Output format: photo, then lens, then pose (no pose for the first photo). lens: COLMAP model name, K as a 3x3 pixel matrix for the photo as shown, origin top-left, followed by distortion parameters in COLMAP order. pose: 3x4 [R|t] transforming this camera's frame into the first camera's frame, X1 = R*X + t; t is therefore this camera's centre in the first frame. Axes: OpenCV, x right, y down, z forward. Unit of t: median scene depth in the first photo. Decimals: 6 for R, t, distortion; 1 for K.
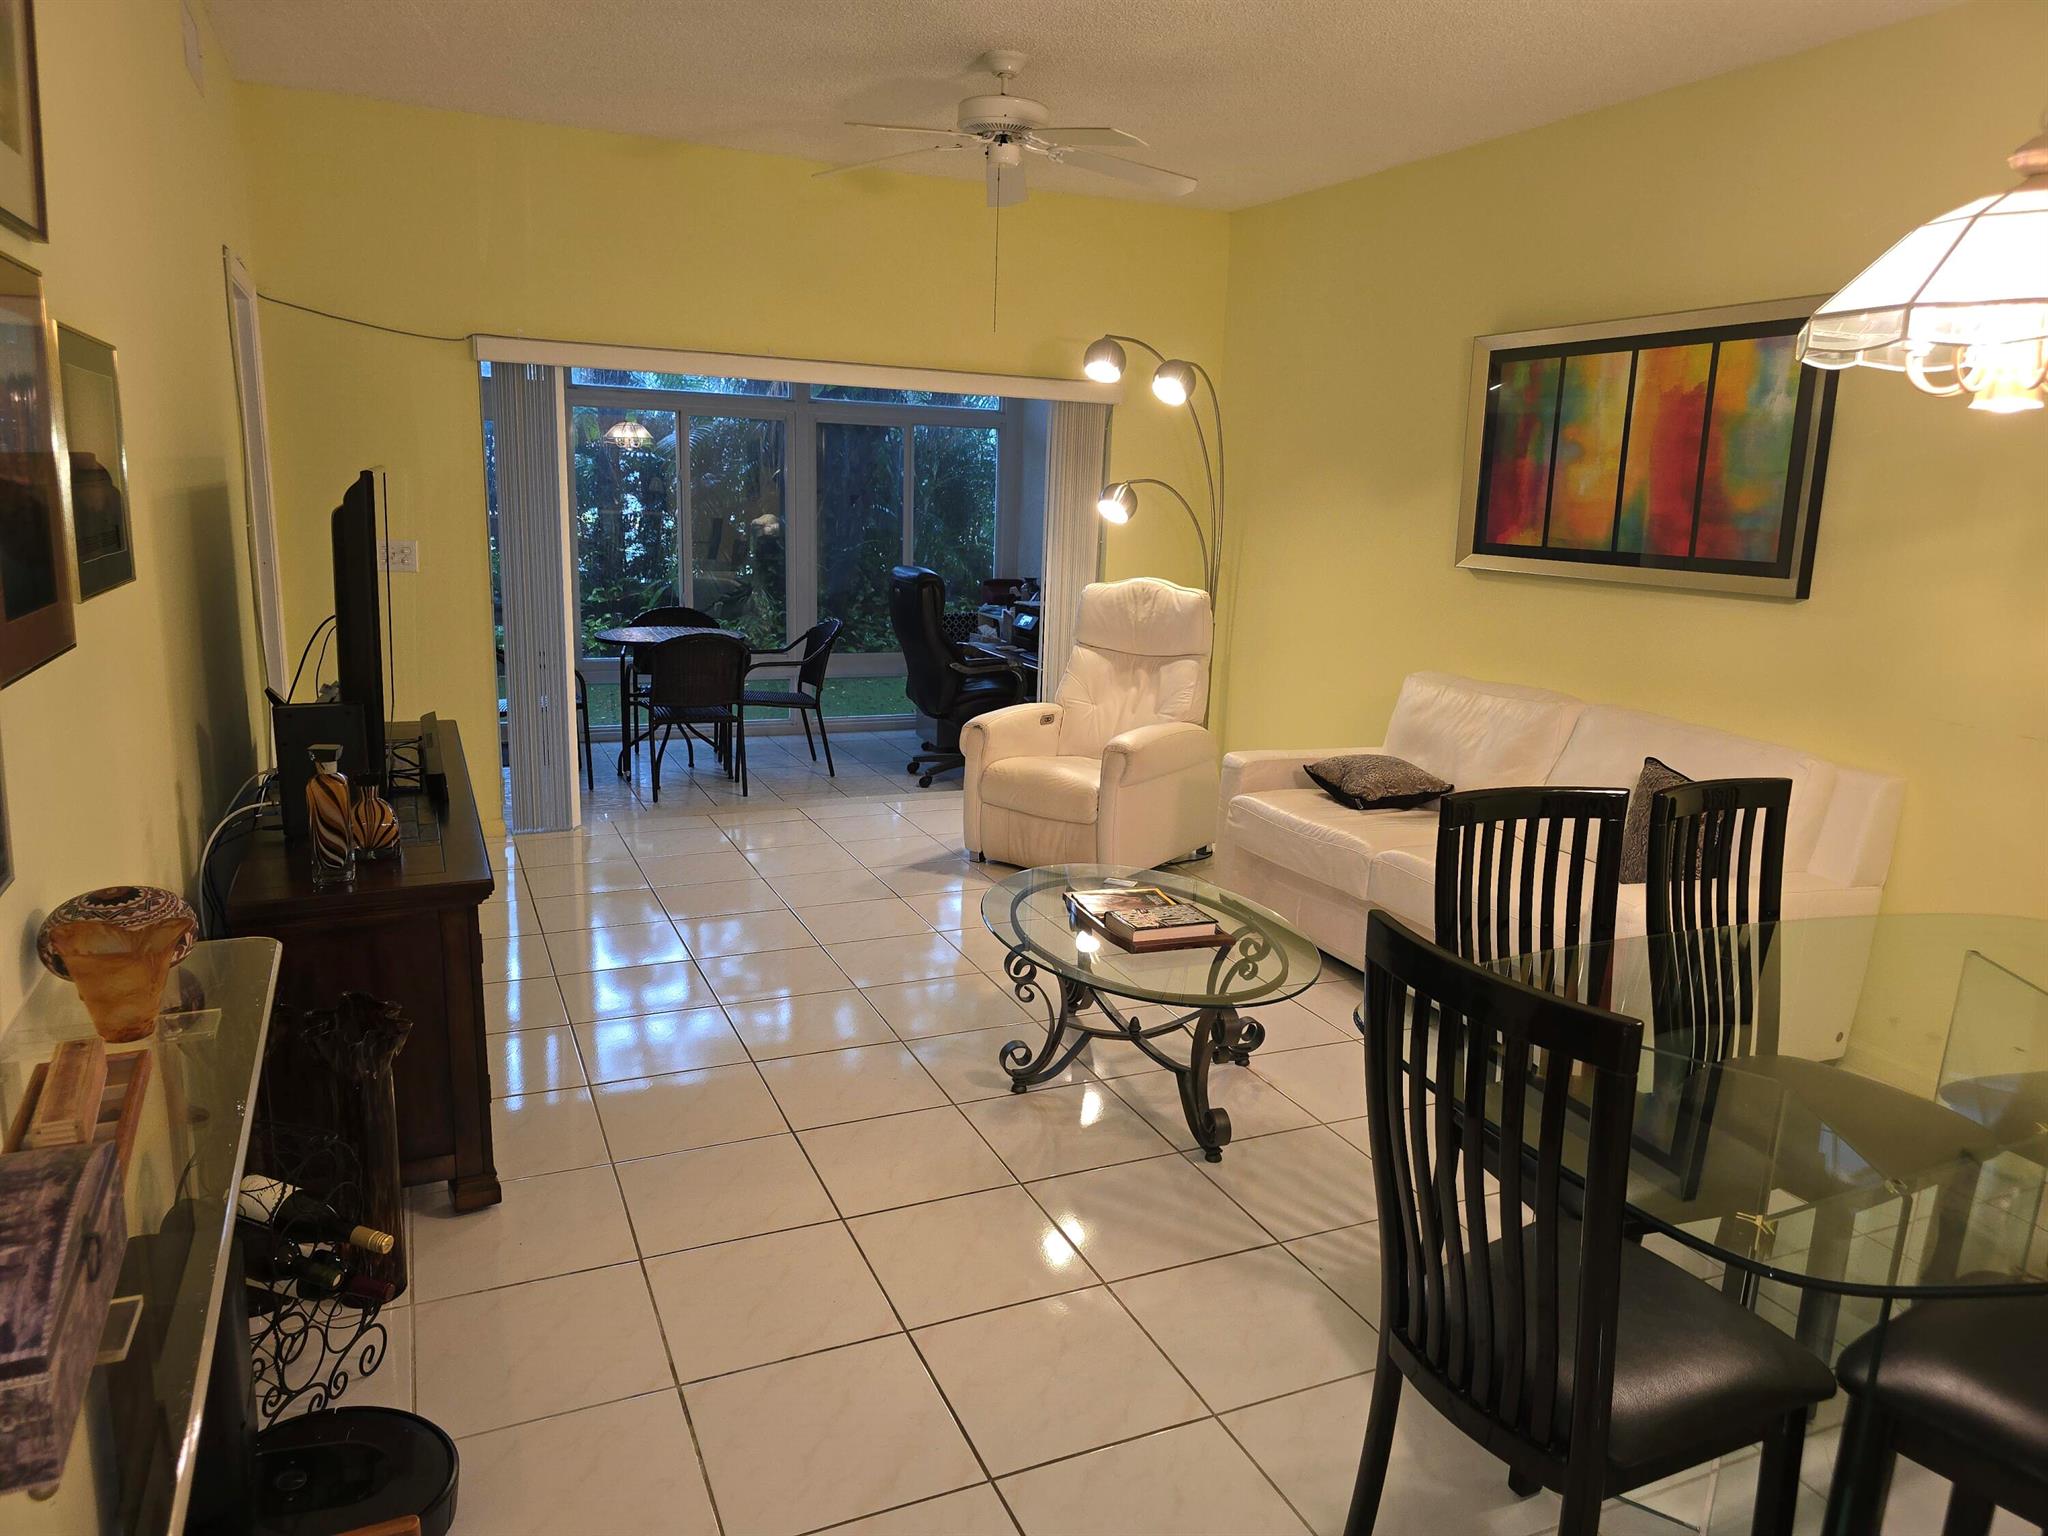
lens RADIAL K [[1401.8, 0, 1005.4], [0, 1401.8, 775.1], [0, 0, 1]] dist [0.050908, -0.042631]
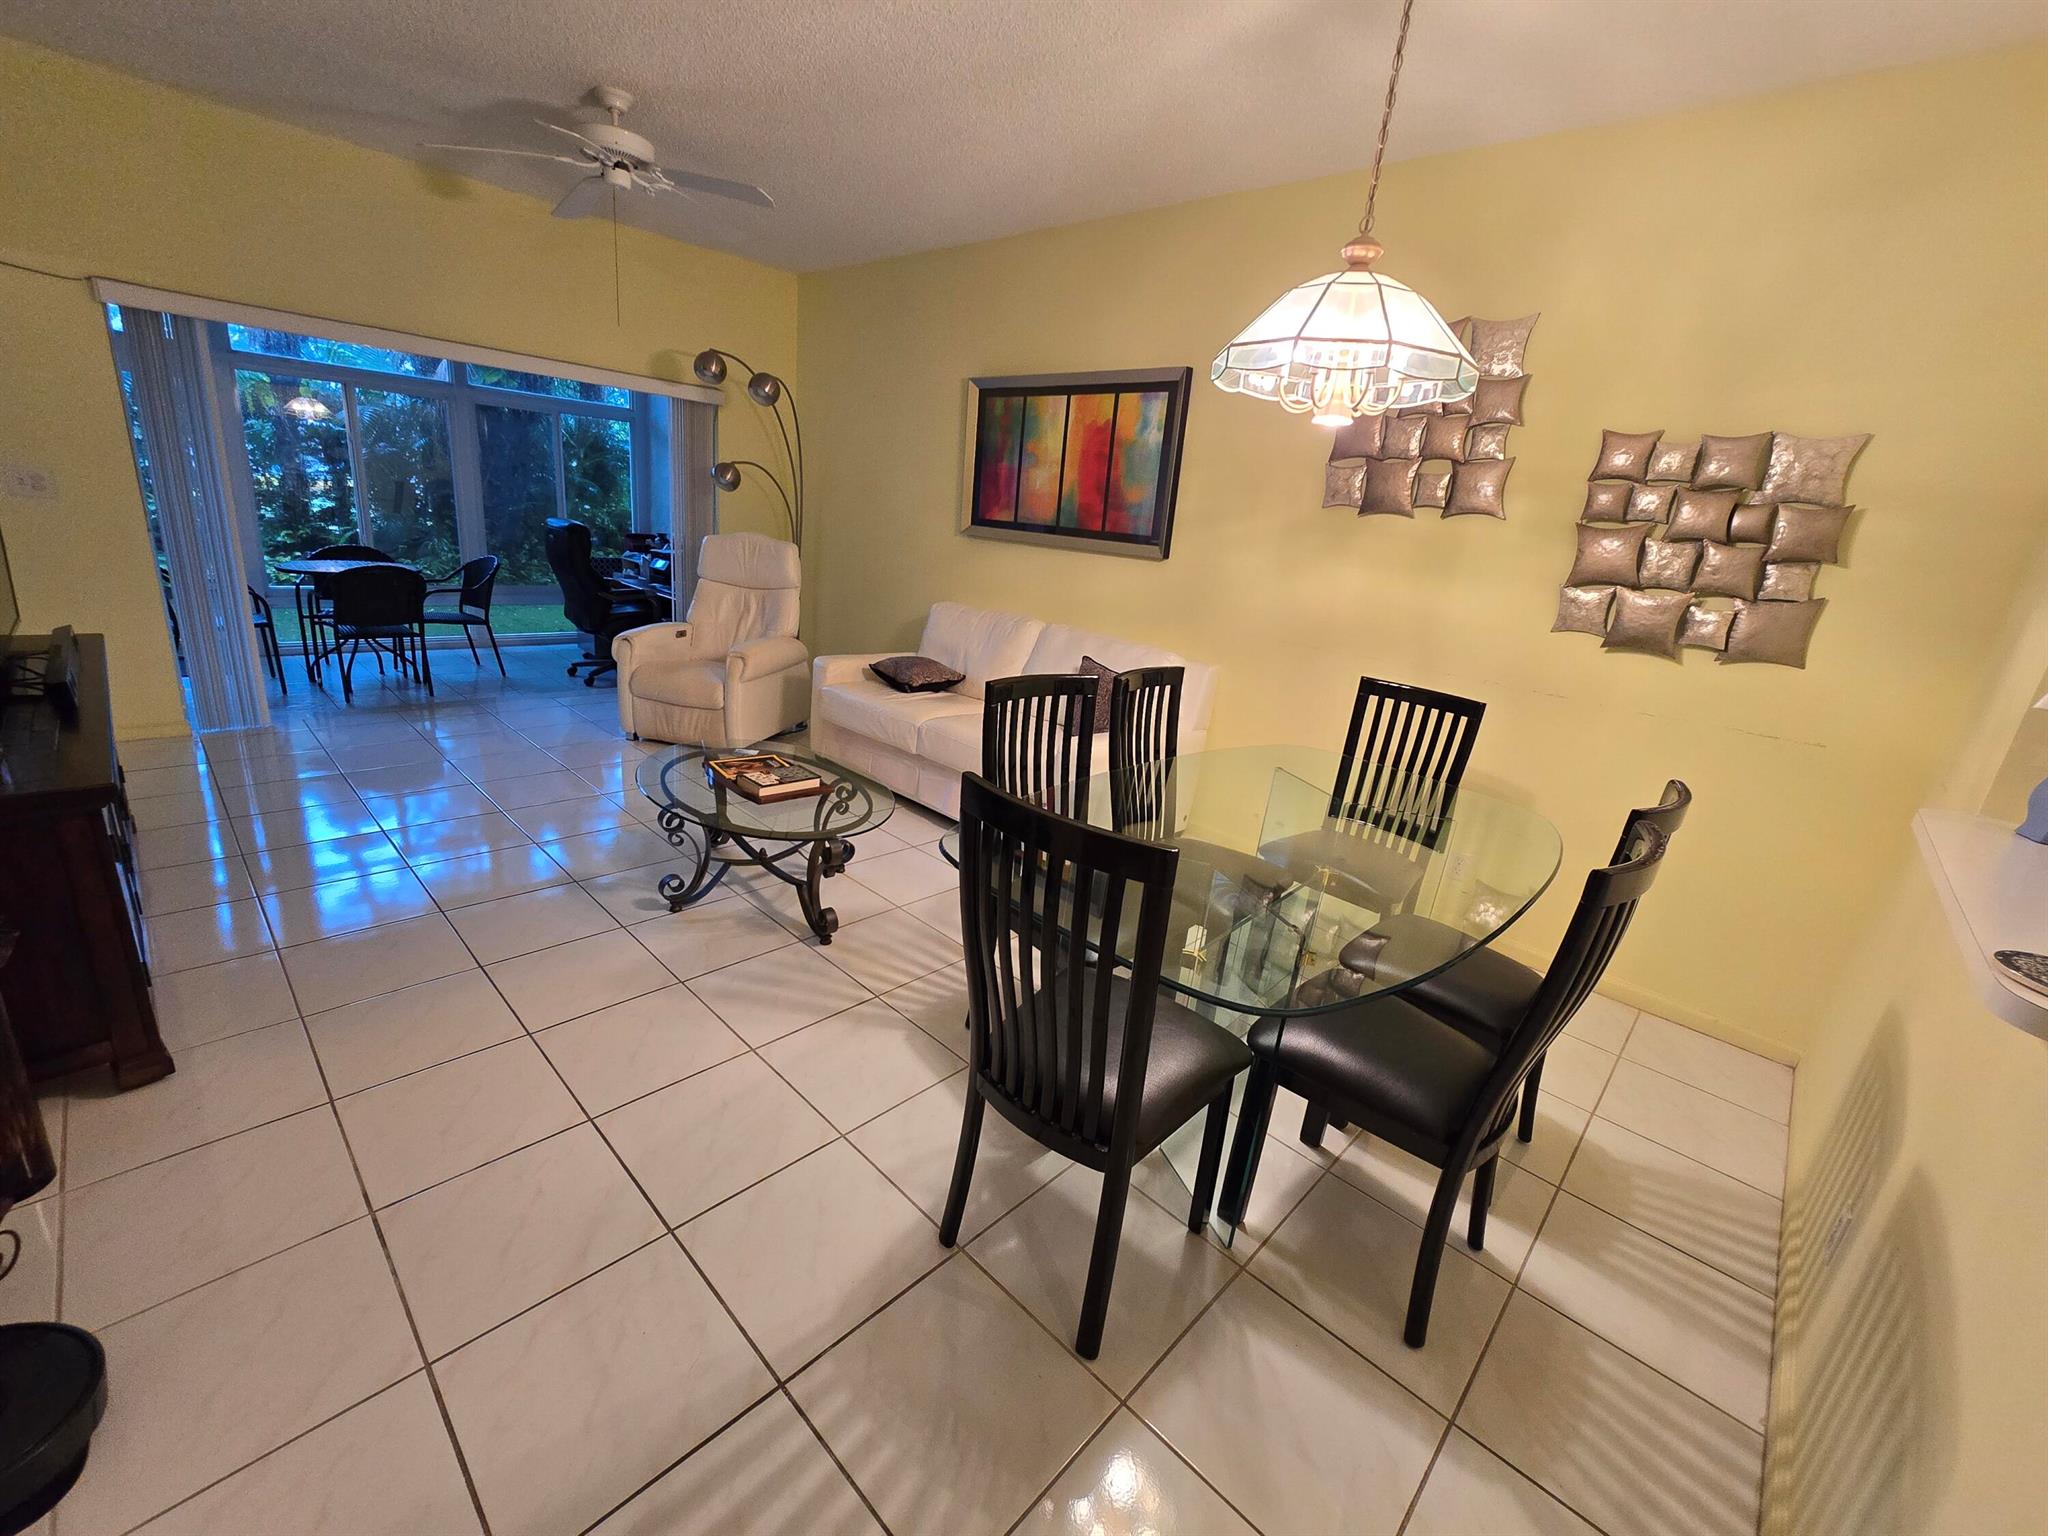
lens RADIAL K [[841.2, 0, 1018.0], [0, 841.2, 769.2], [0, 0, 1]] dist [-0.003797, 0.000600]
pose [[0.918503, -0.061404, 0.390618, 0.003694], [0.017217, 0.993143, 0.115634, 0.002733], [-0.395039, -0.099485, 0.913262, 0.121974]]
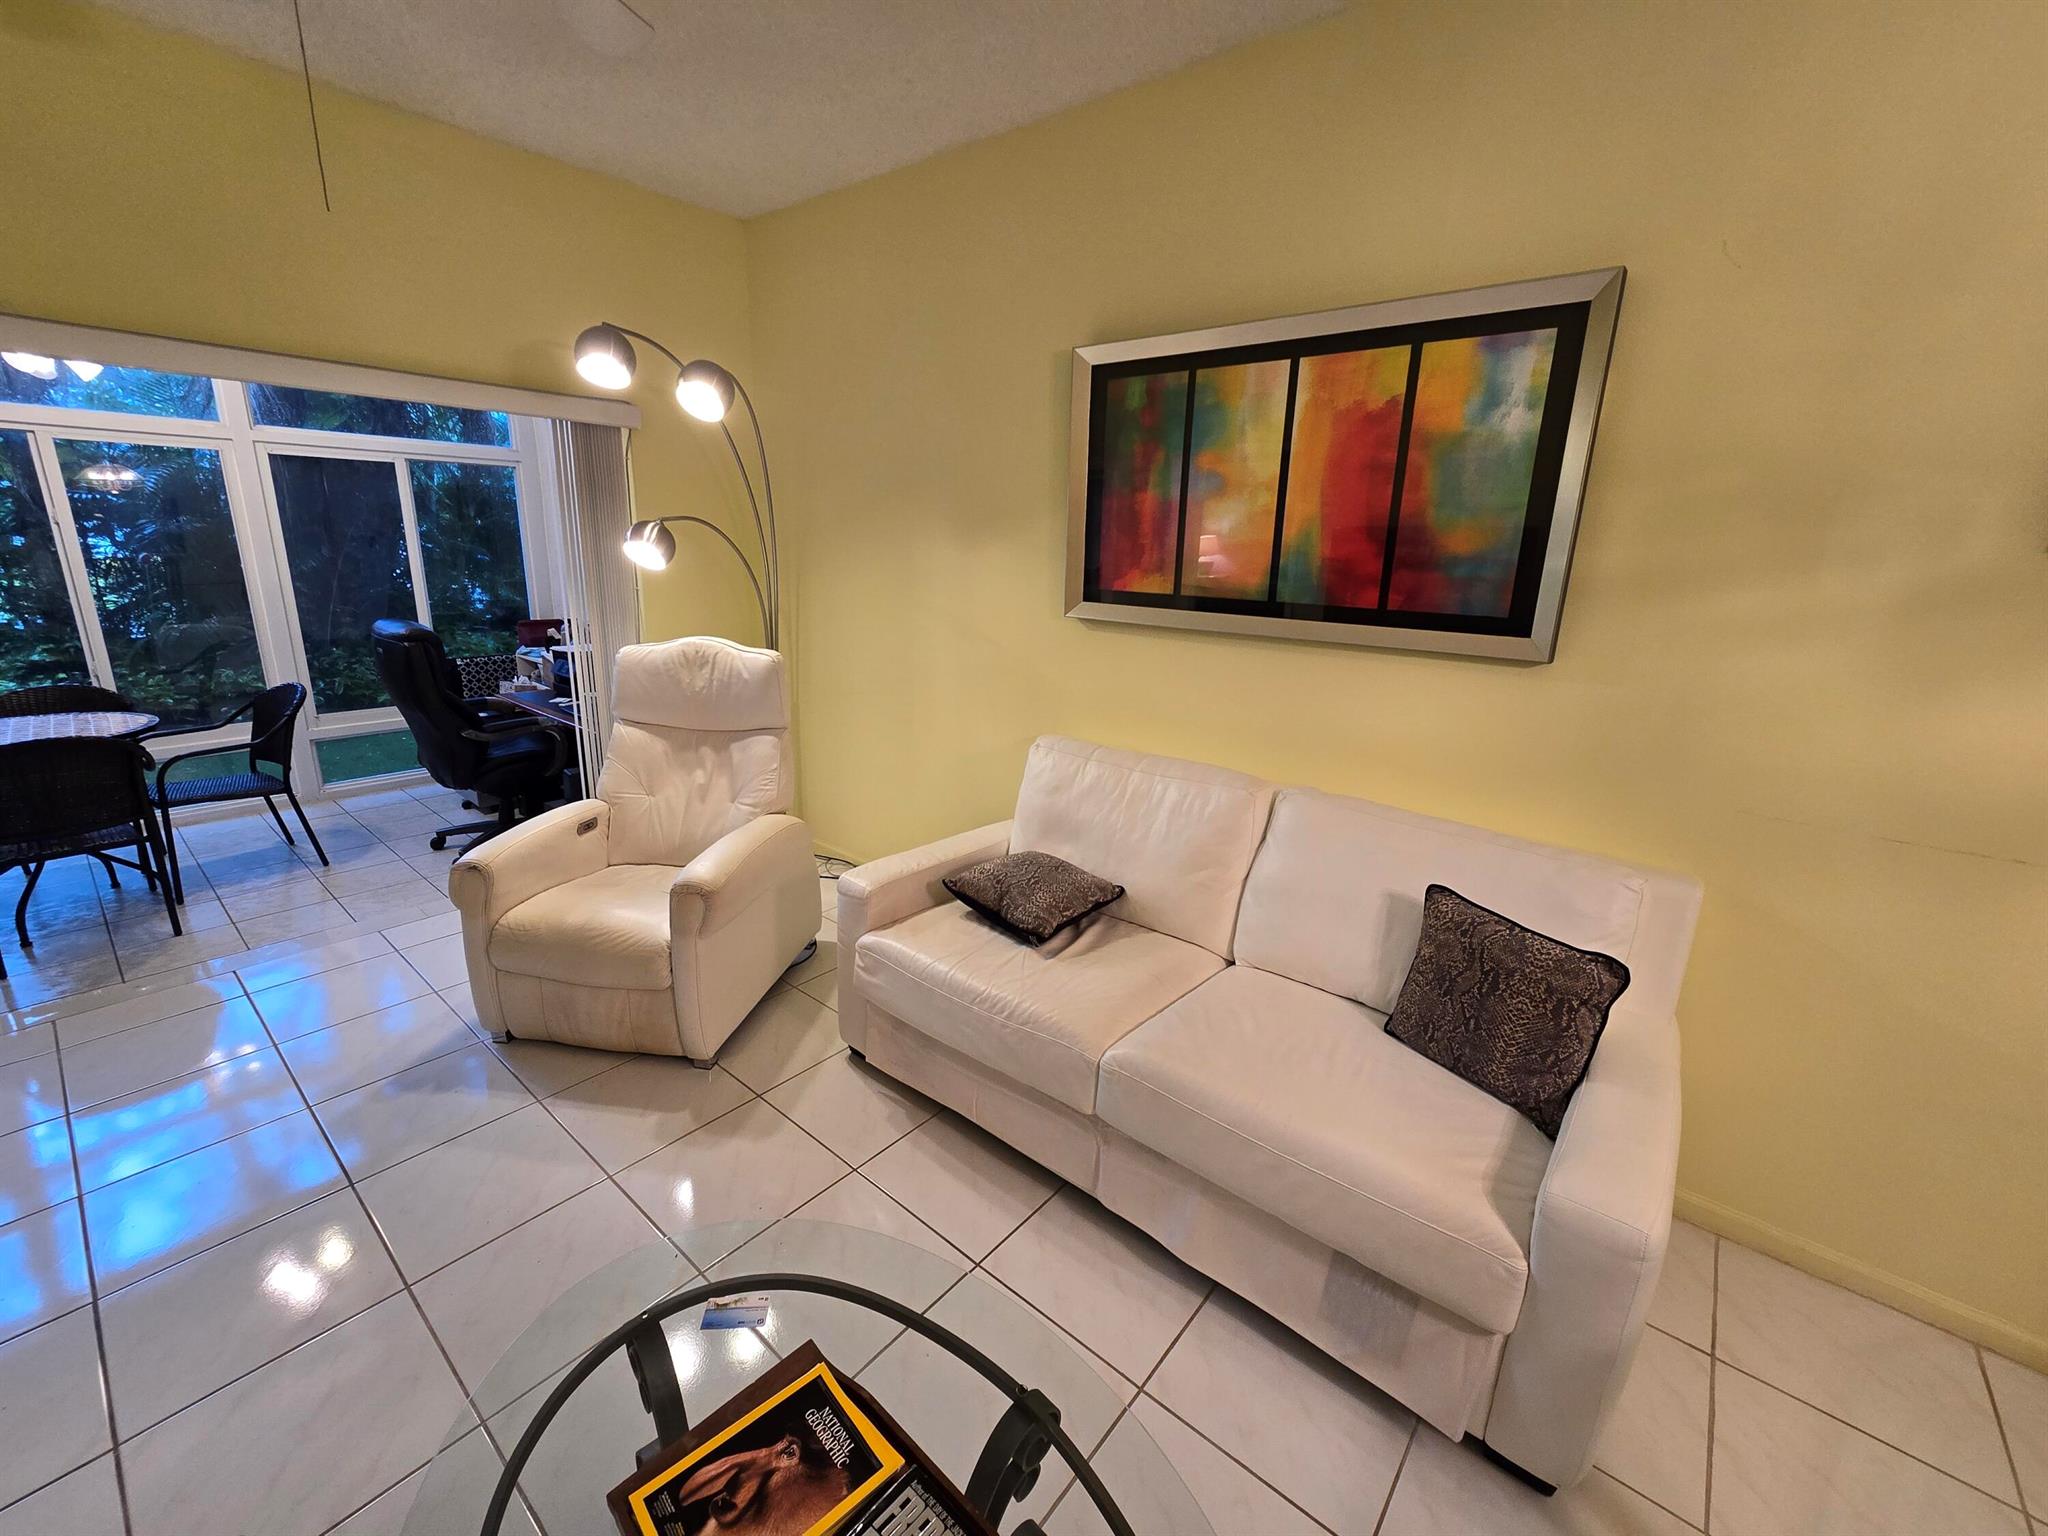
lens RADIAL K [[841.2, 0, 1015.8], [0, 841.2, 761.6], [0, 0, 1]] dist [-0.003797, 0.000600]
pose [[0.892658, -0.118945, 0.434758, 0.052900], [0.090659, 0.992221, 0.085317, -0.113391], [-0.441524, -0.036744, 0.896497, 0.576764]]
